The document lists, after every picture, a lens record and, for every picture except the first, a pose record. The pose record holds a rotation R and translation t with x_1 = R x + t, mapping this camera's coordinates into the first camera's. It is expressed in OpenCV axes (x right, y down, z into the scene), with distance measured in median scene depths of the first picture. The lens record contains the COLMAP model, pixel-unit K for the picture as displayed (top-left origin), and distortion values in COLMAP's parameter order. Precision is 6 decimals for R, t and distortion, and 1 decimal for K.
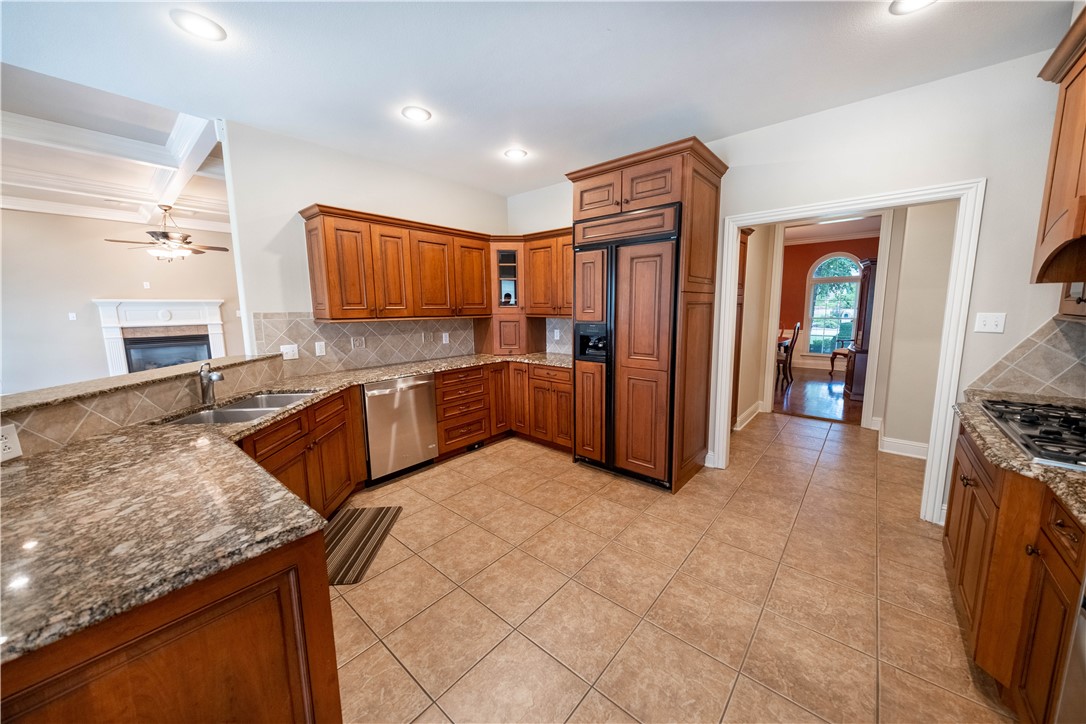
lens RADIAL K [[373.6, 0, 551.0], [0, 373.6, 357.0], [0, 0, 1]] dist [0.001731, -0.000075]
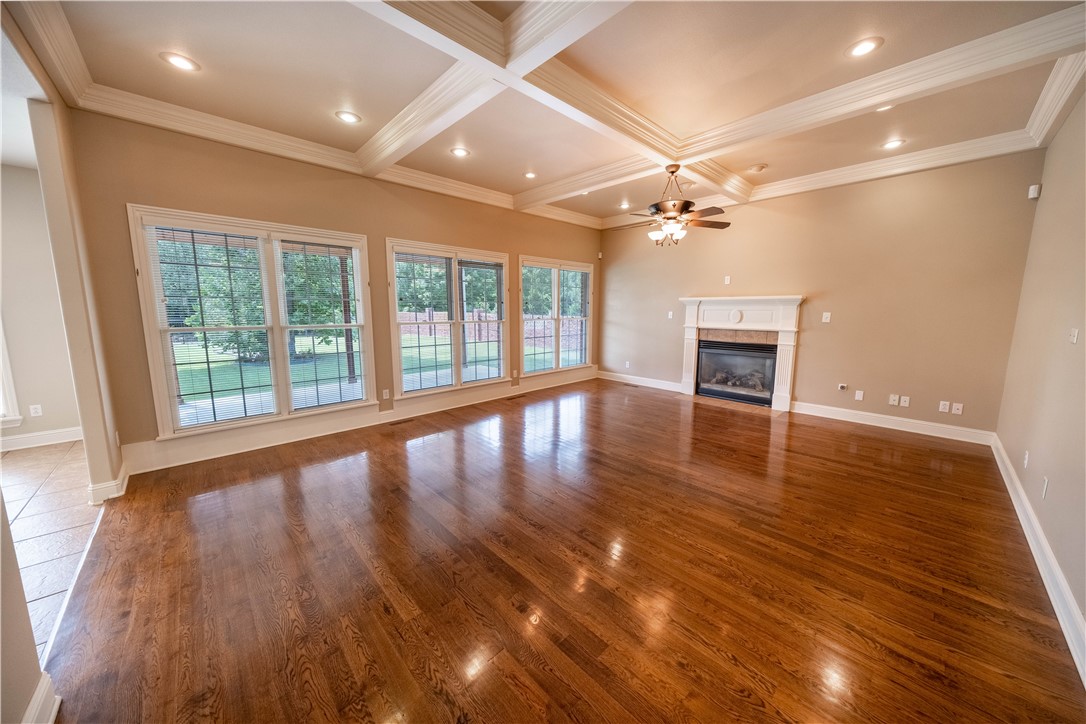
lens RADIAL K [[373.6, 0, 551.0], [0, 373.6, 357.0], [0, 0, 1]] dist [0.001731, -0.000075]
pose [[-0.100076, 0.139211, -0.985193, -0.404635], [-0.137408, 0.978742, 0.152258, -0.202408], [0.985446, 0.150611, -0.078820, 1.479297]]
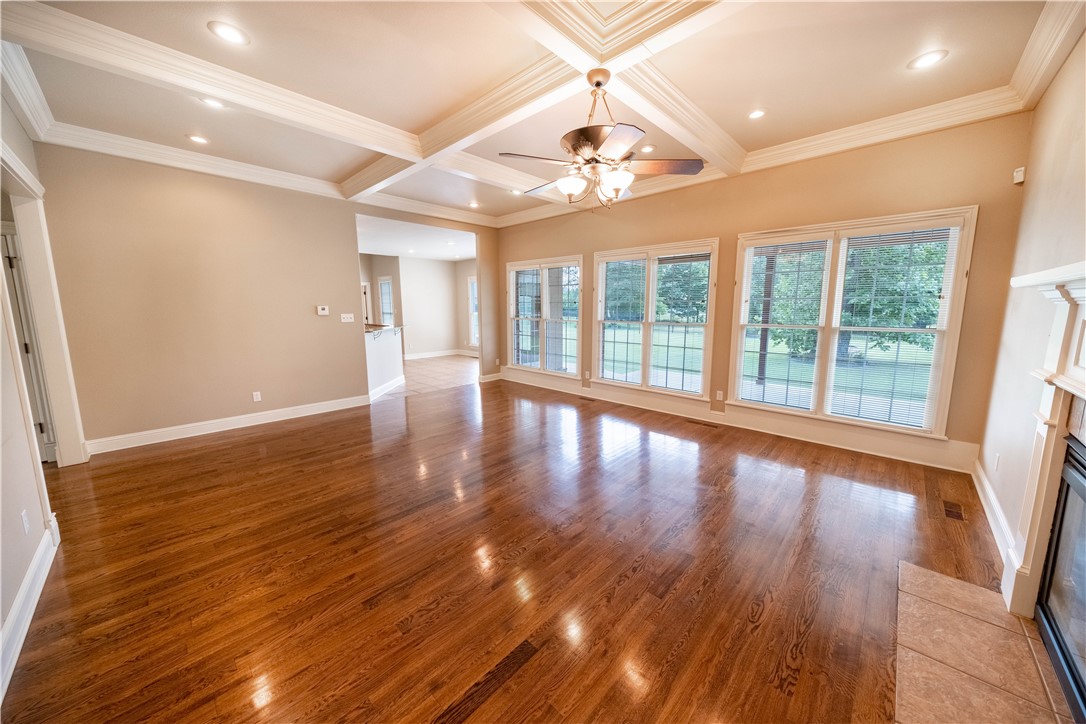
lens RADIAL K [[373.6, 0, 551.0], [0, 373.6, 357.0], [0, 0, 1]] dist [0.001731, -0.000075]
pose [[-0.998451, 0.003631, 0.055523, -1.644084], [0.018399, 0.963279, 0.267870, -0.340219], [-0.052512, 0.268477, -0.961854, 2.513263]]
